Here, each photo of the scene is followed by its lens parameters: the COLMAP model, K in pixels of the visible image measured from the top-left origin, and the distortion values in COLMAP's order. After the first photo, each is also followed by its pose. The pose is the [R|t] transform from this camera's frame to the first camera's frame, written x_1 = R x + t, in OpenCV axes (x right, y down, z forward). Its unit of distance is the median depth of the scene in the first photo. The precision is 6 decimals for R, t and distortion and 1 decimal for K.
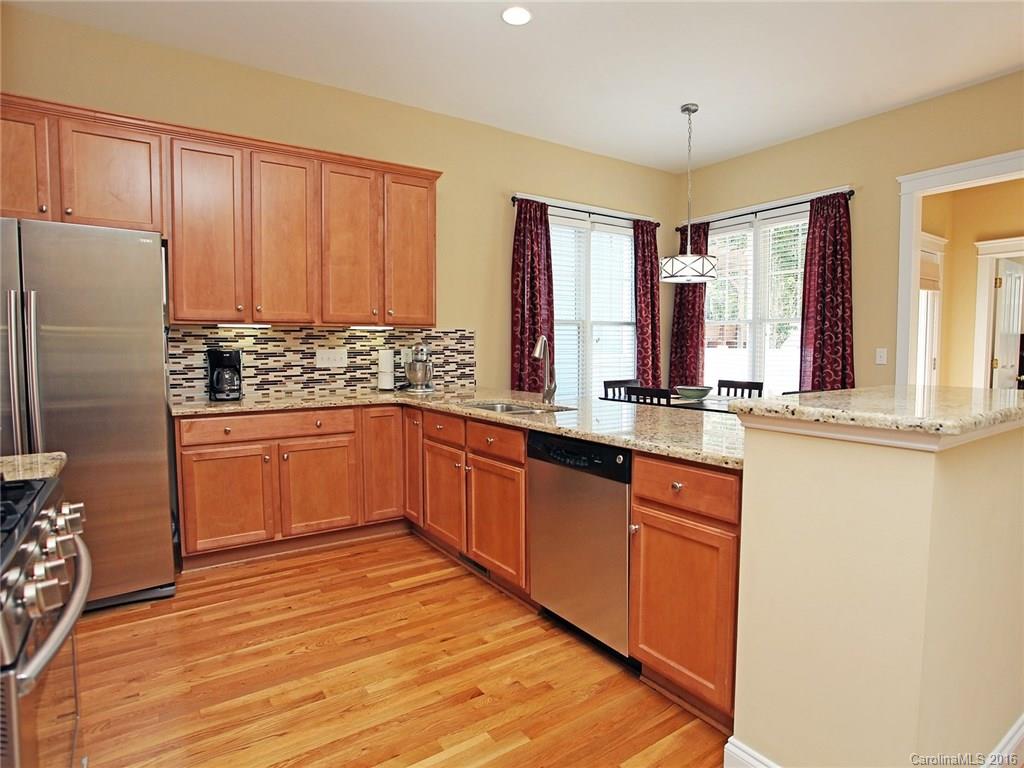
lens RADIAL K [[558.0, 0, 506.7], [0, 558.0, 376.2], [0, 0, 1]] dist [-0.050304, 0.011793]
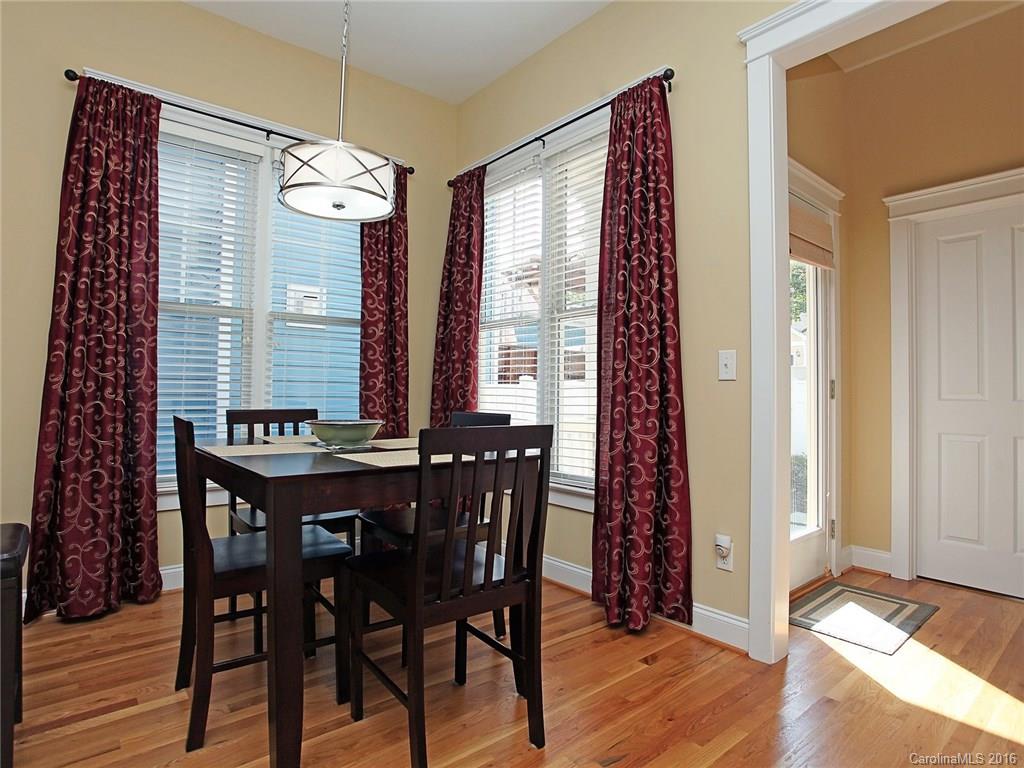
lens RADIAL K [[558.0, 0, 504.6], [0, 558.0, 373.9], [0, 0, 1]] dist [-0.050304, 0.011793]
pose [[0.994995, 0.011744, 0.099230, 0.405530], [-0.003129, 0.996244, -0.086531, 0.018372], [-0.099874, 0.085787, 0.991295, 0.479256]]
